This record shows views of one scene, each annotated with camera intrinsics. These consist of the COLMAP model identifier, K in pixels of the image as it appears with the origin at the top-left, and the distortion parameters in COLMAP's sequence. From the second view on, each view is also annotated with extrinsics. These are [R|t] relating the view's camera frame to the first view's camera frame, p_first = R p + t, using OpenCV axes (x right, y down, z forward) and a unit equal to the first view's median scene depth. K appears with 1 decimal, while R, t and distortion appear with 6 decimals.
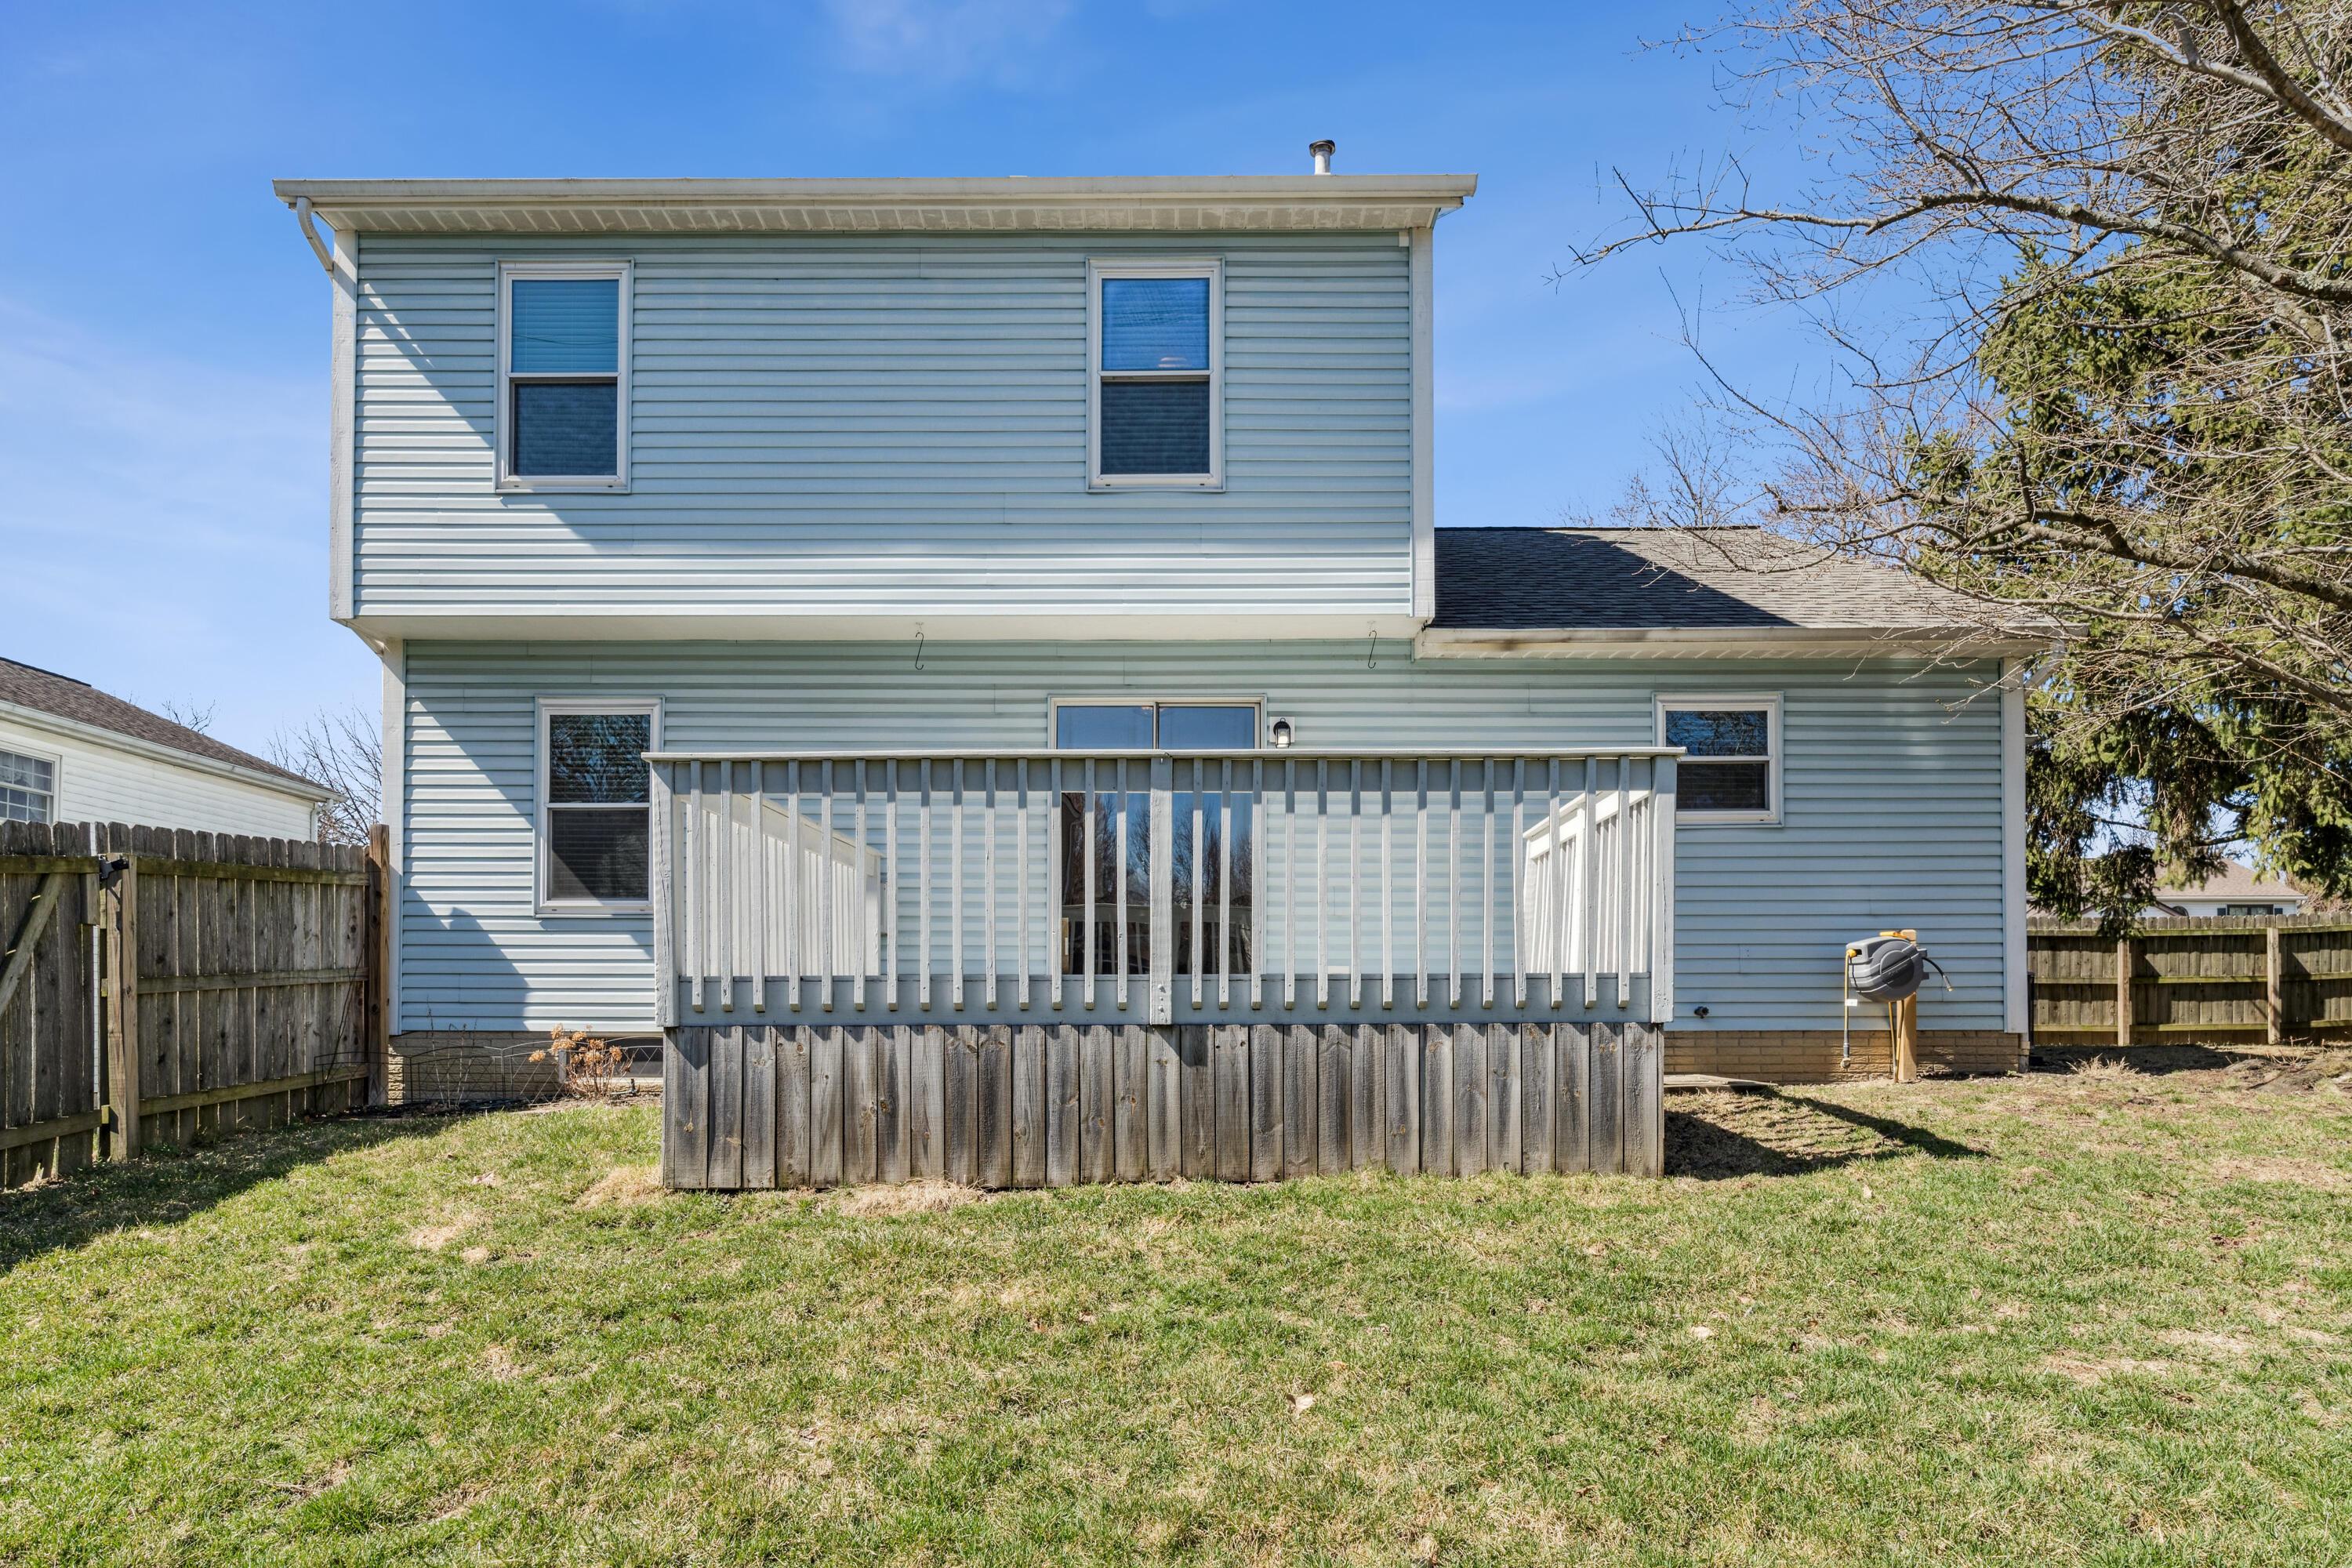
lens RADIAL K [[1364.2, 0, 1176.0], [0, 1364.2, 1022.4], [0, 0, 1]] dist [-0.005547, -0.000401]
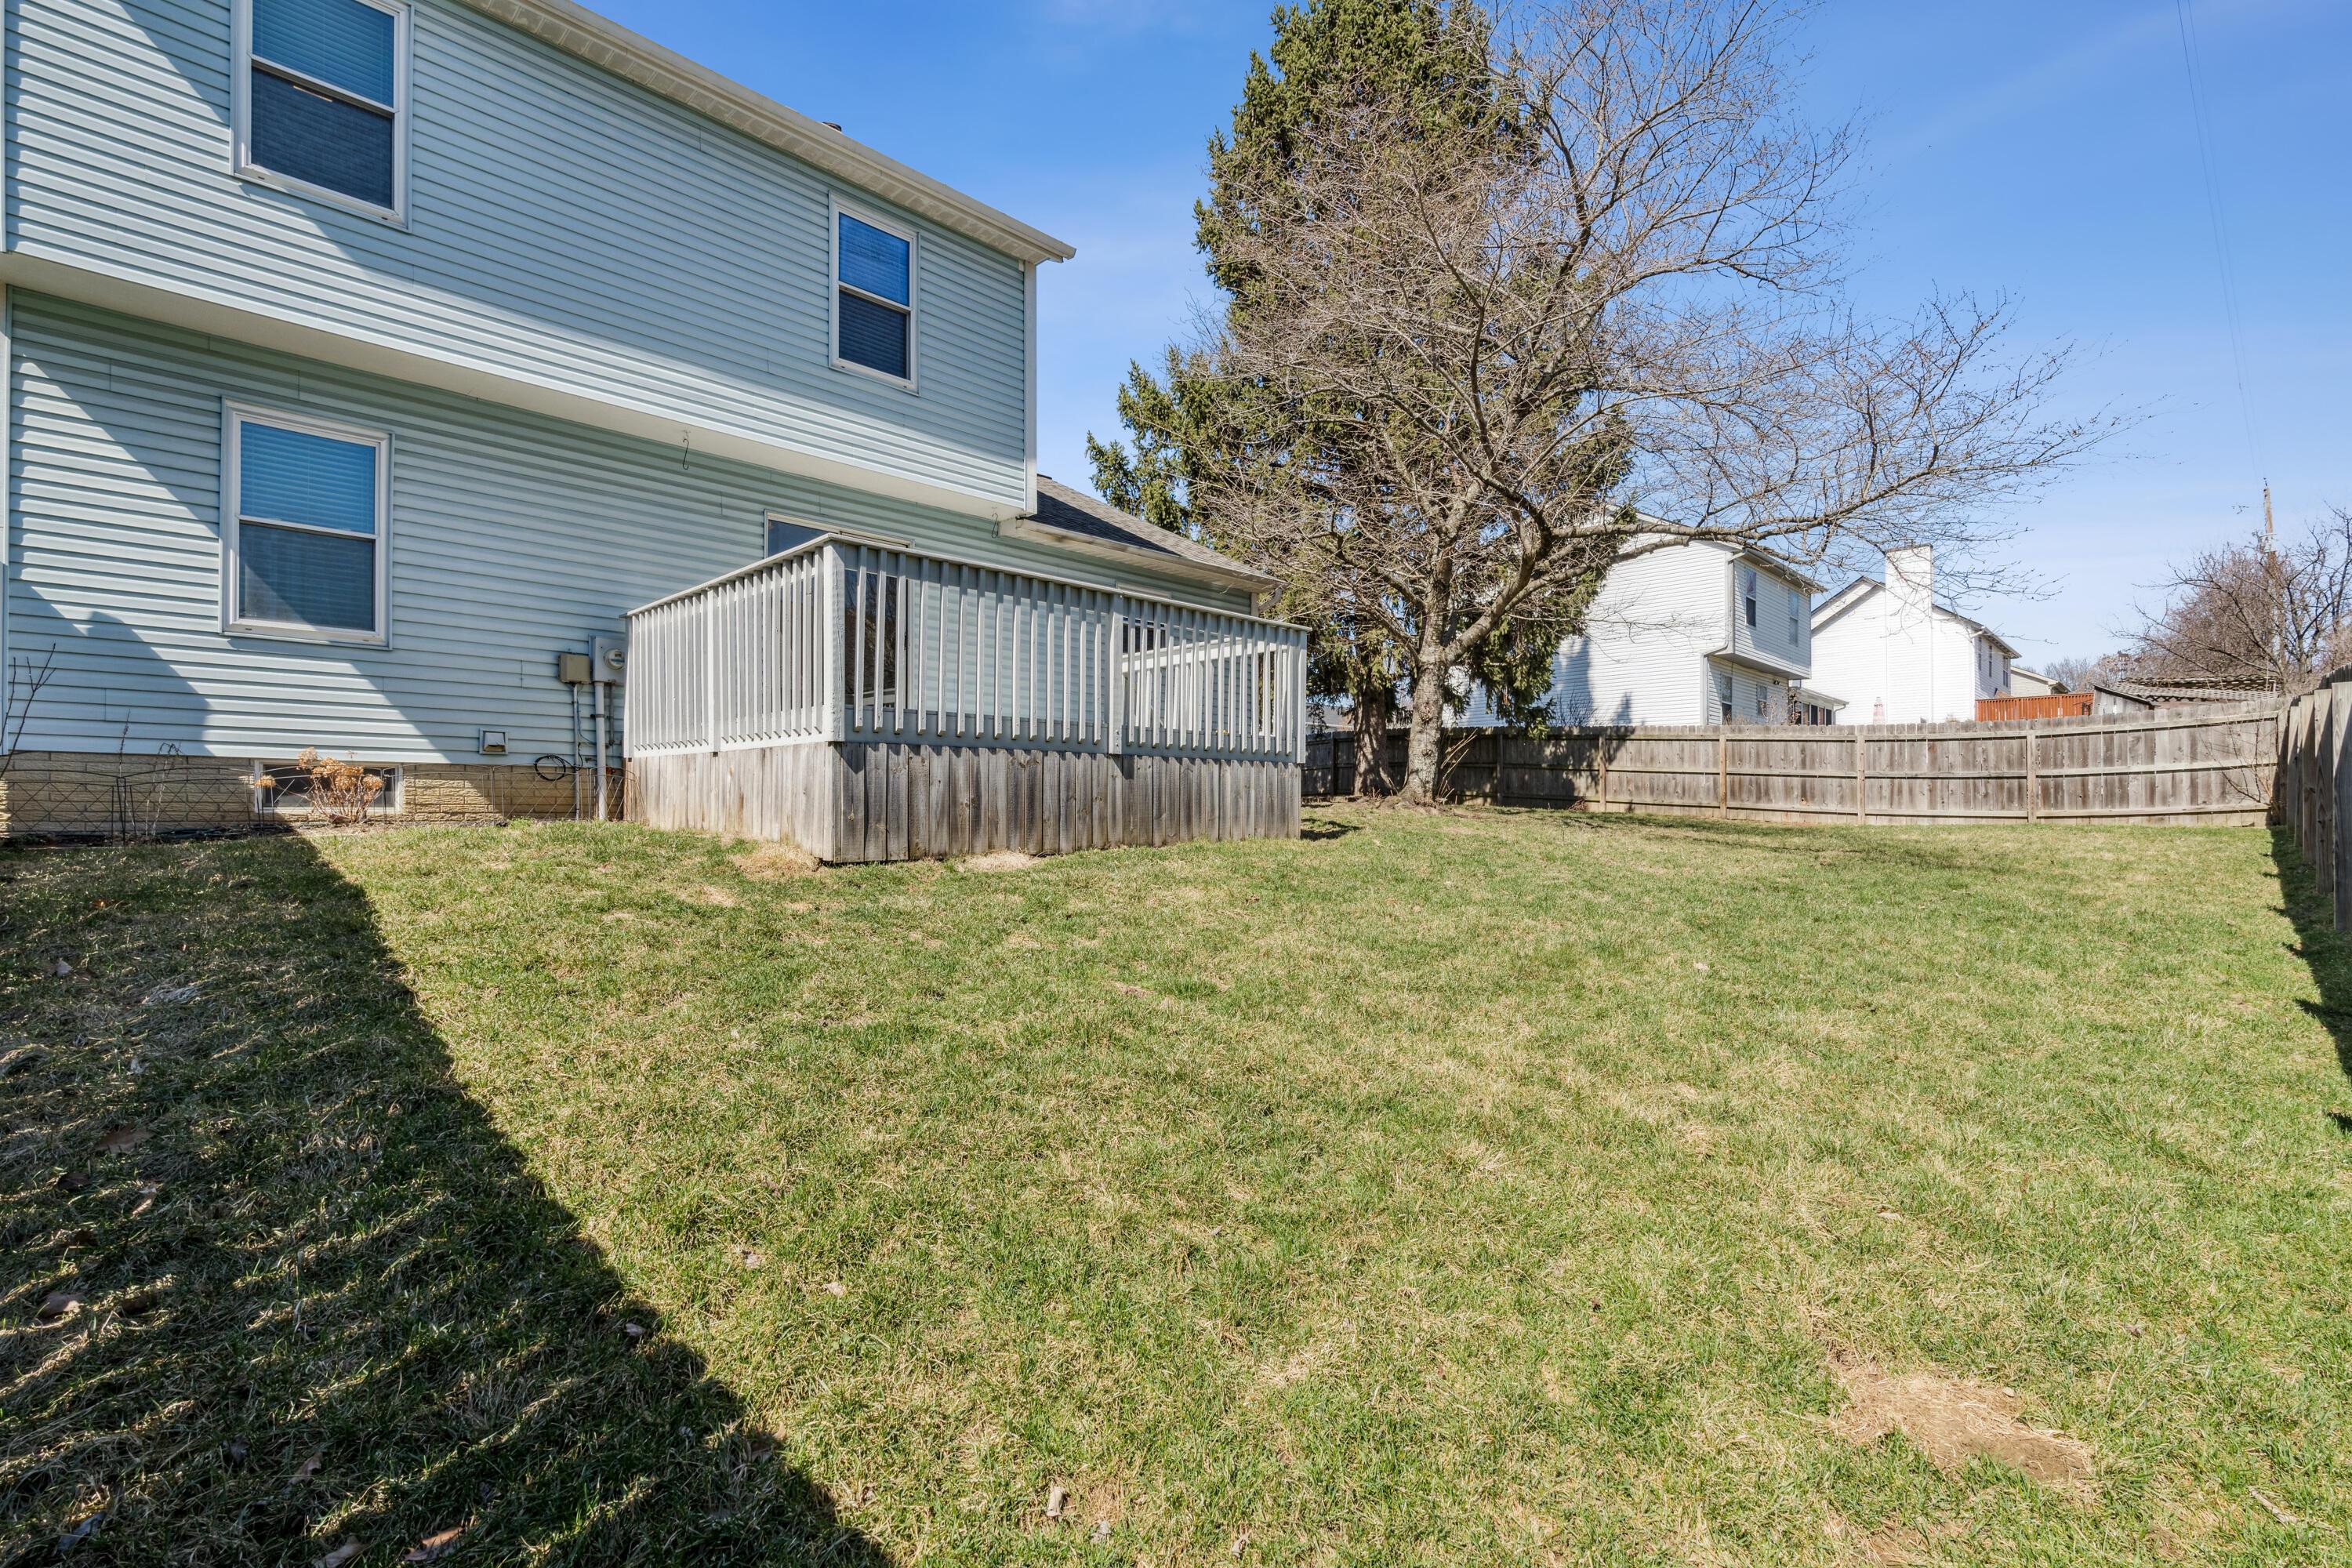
lens RADIAL K [[1055.8, 0, 1180.5], [0, 1055.8, 812.0], [0, 0, 1]] dist [0.002721, 0.000587]
pose [[0.698118, -0.000878, 0.715982, -0.568833], [-0.000317, 0.999999, 0.001536, 0.045889], [-0.715983, -0.001299, 0.698117, 0.027259]]
